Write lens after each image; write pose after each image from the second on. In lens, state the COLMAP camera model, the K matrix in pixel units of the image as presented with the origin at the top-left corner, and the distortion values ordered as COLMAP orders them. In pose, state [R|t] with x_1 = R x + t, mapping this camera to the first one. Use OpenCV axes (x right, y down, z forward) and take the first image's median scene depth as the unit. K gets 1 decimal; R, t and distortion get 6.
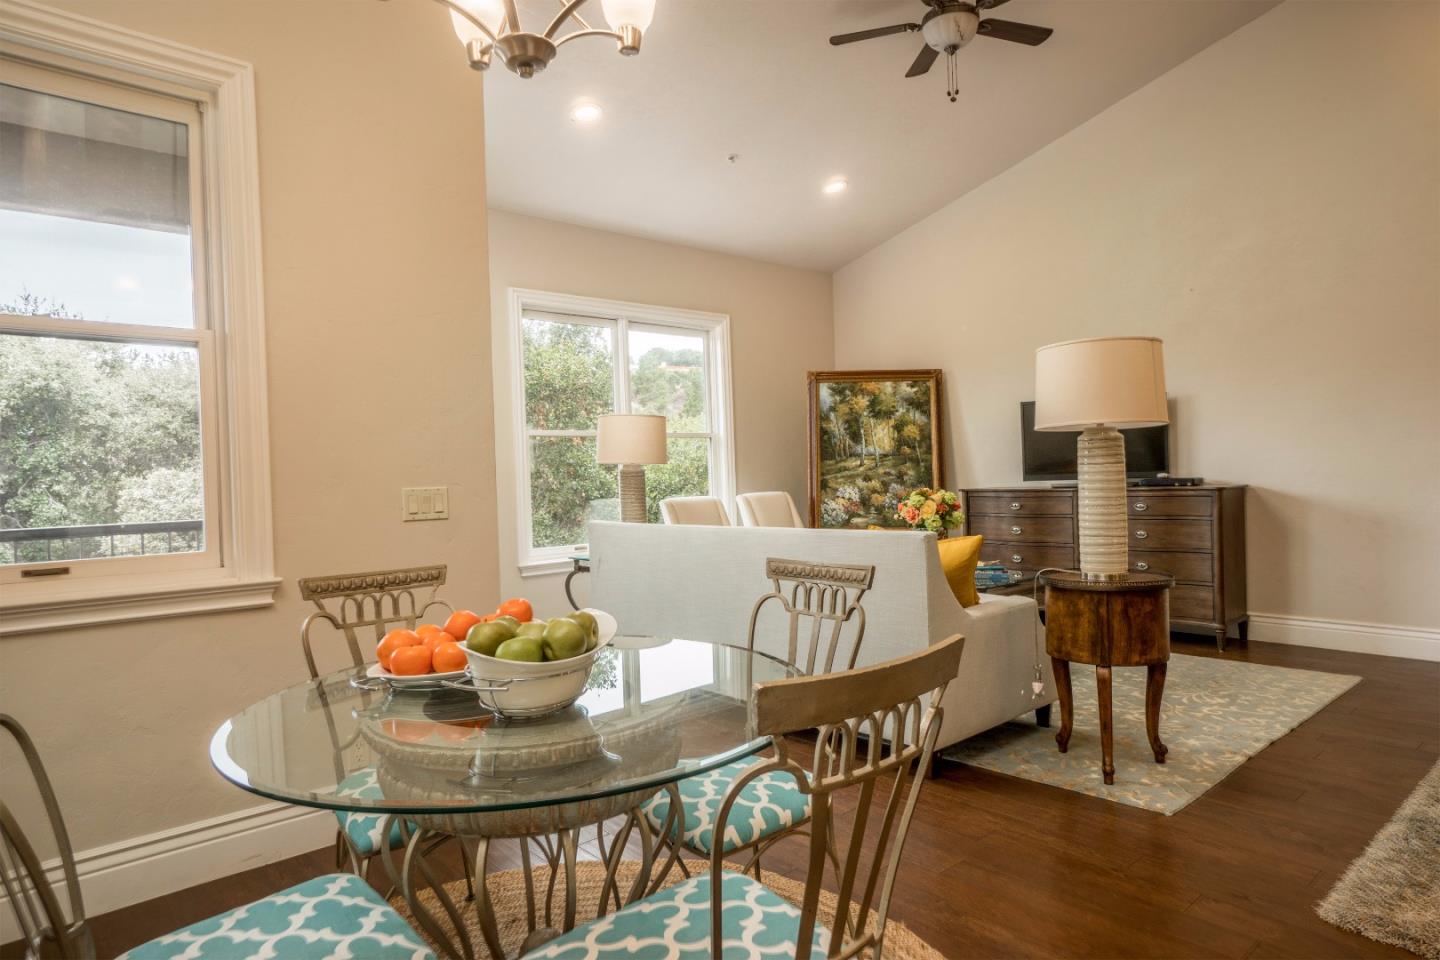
lens RADIAL K [[818.0, 0, 725.0], [0, 818.0, 483.8], [0, 0, 1]] dist [-0.000477, -0.000578]
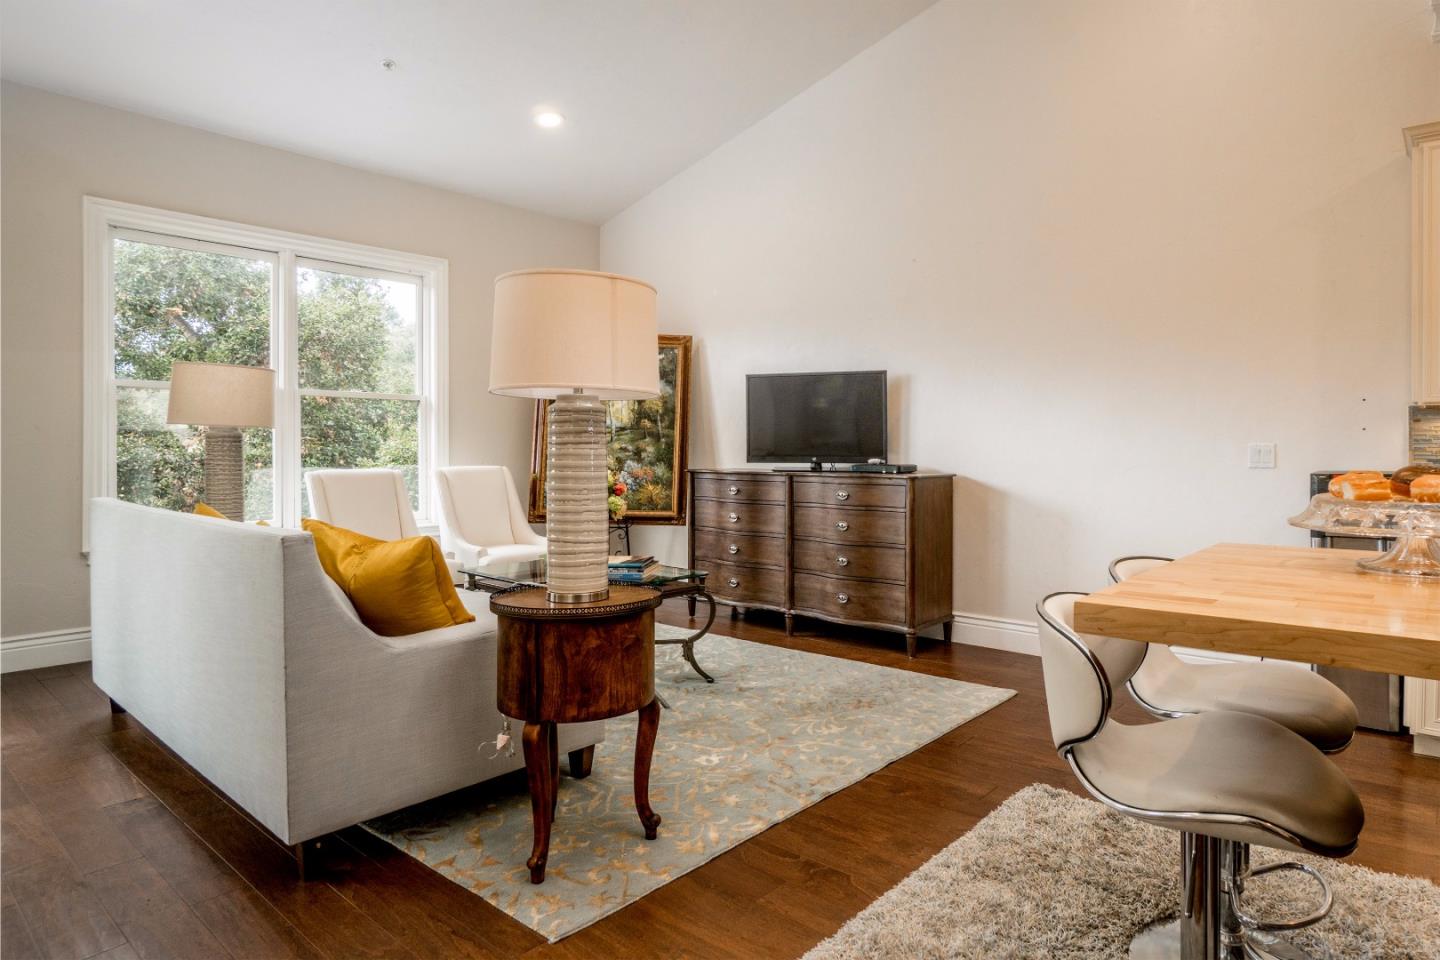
lens RADIAL K [[818.0, 0, 785.8], [0, 818.0, 443.3], [0, 0, 1]] dist [-0.000477, -0.000578]
pose [[0.983995, 0.033314, 0.175056, 0.216448], [-0.030625, 0.999368, -0.018041, -0.008281], [-0.175546, 0.012391, 0.984393, 0.092273]]
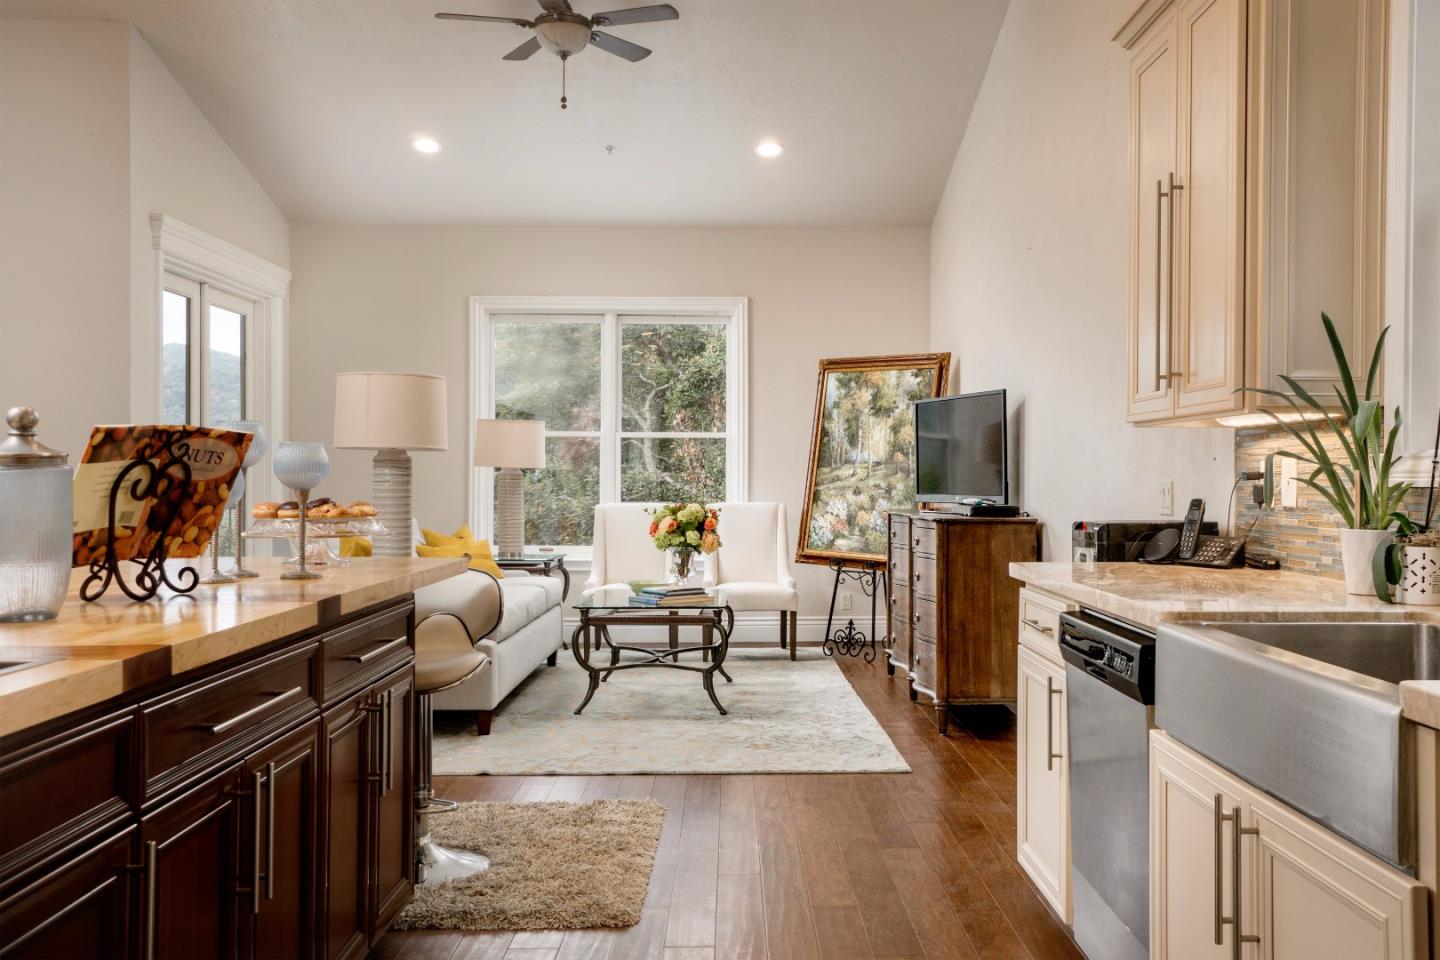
lens RADIAL K [[1173.8, 0, 720.6], [0, 1173.8, 485.3], [0, 0, 1]] dist [0.028037, 0.002061]
pose [[0.780629, 0.036829, -0.623908, 0.795433], [-0.033947, 0.999287, 0.016513, -0.027255], [0.624072, 0.008289, 0.781323, 0.009705]]
